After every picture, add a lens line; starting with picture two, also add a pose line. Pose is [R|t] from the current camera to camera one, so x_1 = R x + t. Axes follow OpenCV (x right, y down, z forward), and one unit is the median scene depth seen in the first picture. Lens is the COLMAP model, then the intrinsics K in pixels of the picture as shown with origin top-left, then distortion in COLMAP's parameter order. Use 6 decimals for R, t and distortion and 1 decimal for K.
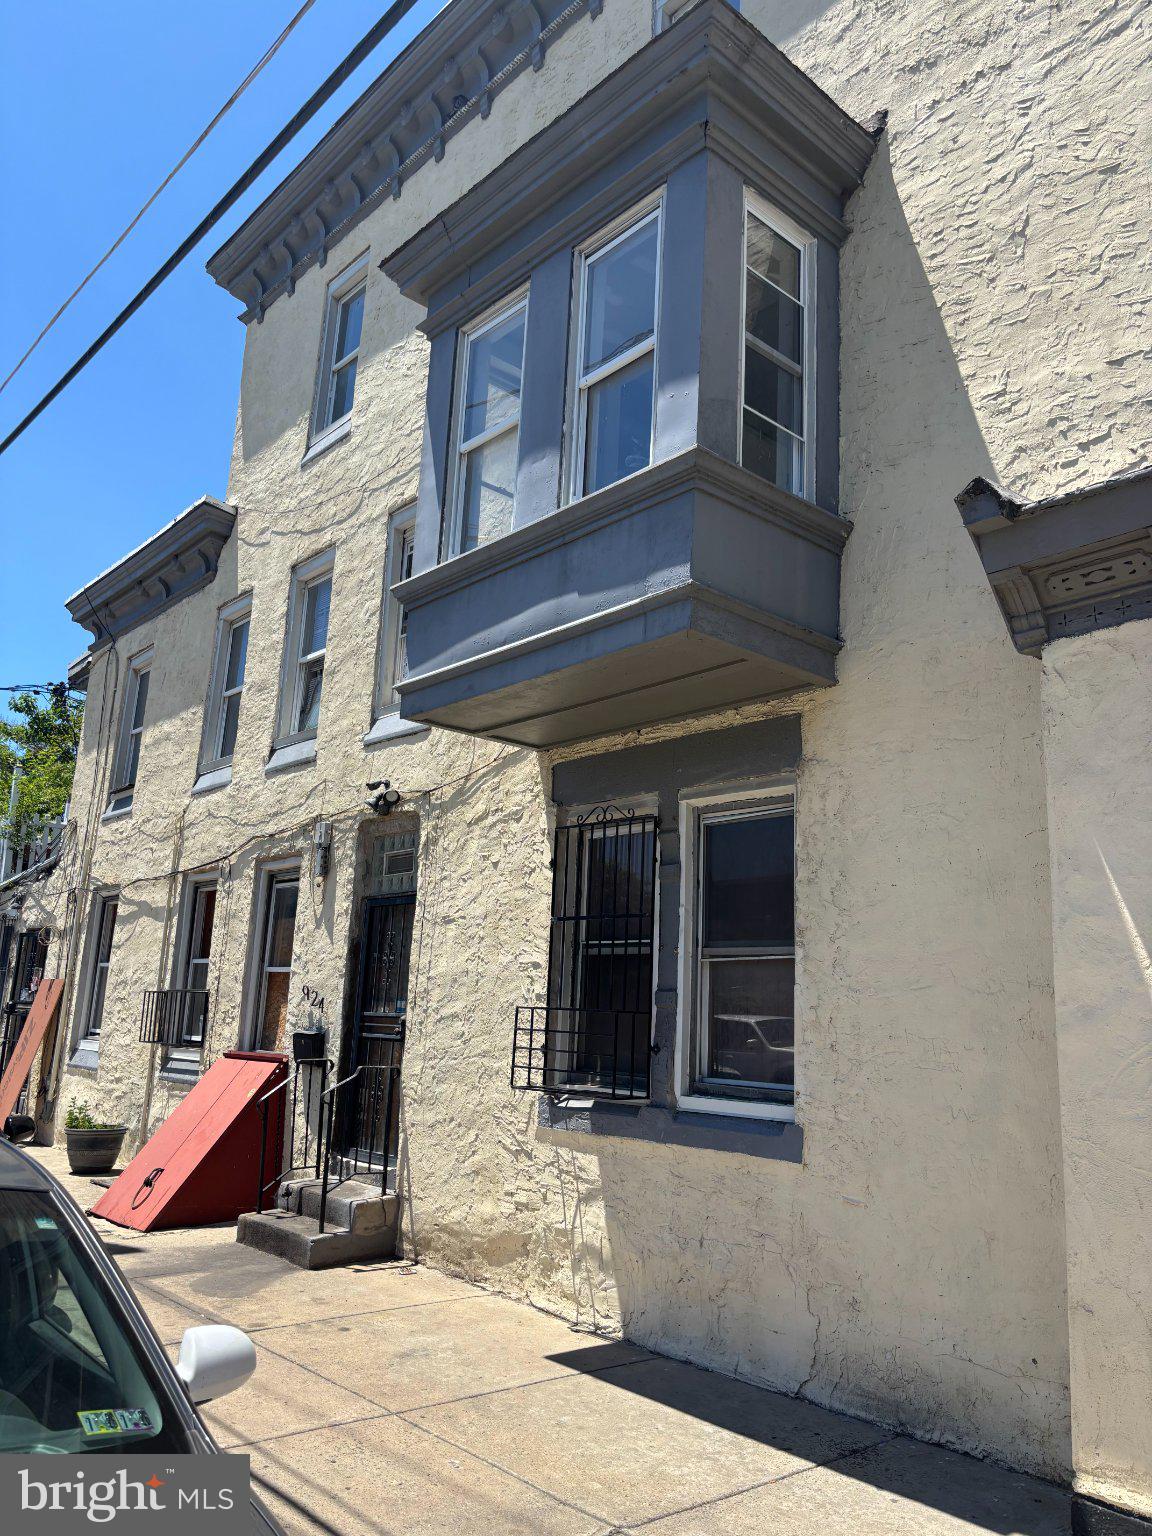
lens RADIAL K [[1122.3, 0, 576.0], [0, 1122.3, 768.0], [0, 0, 1]] dist [0.035905, -0.036441]
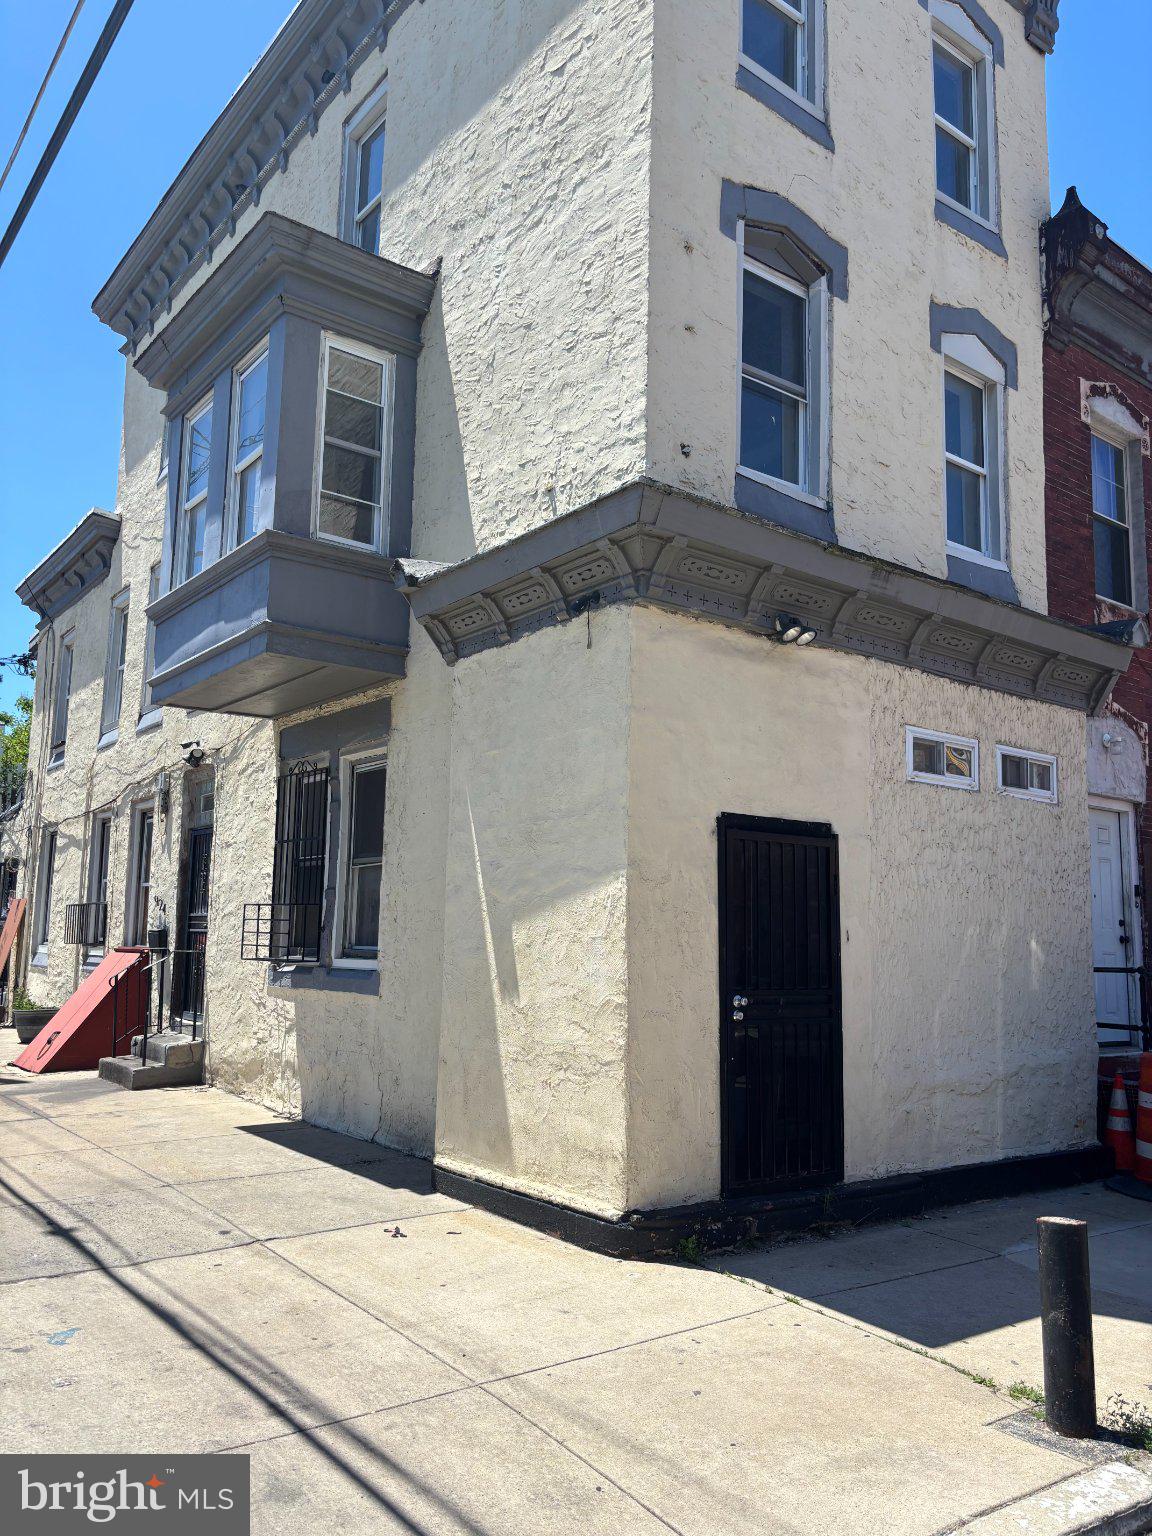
lens RADIAL K [[1151.4, 0, 576.0], [0, 1151.4, 768.0], [0, 0, 1]] dist [0.057565, -0.064642]
pose [[0.996267, -0.034141, -0.079290, 0.448657], [0.039941, 0.996550, 0.072755, -0.044927], [0.076532, -0.075650, 0.994193, -0.381872]]
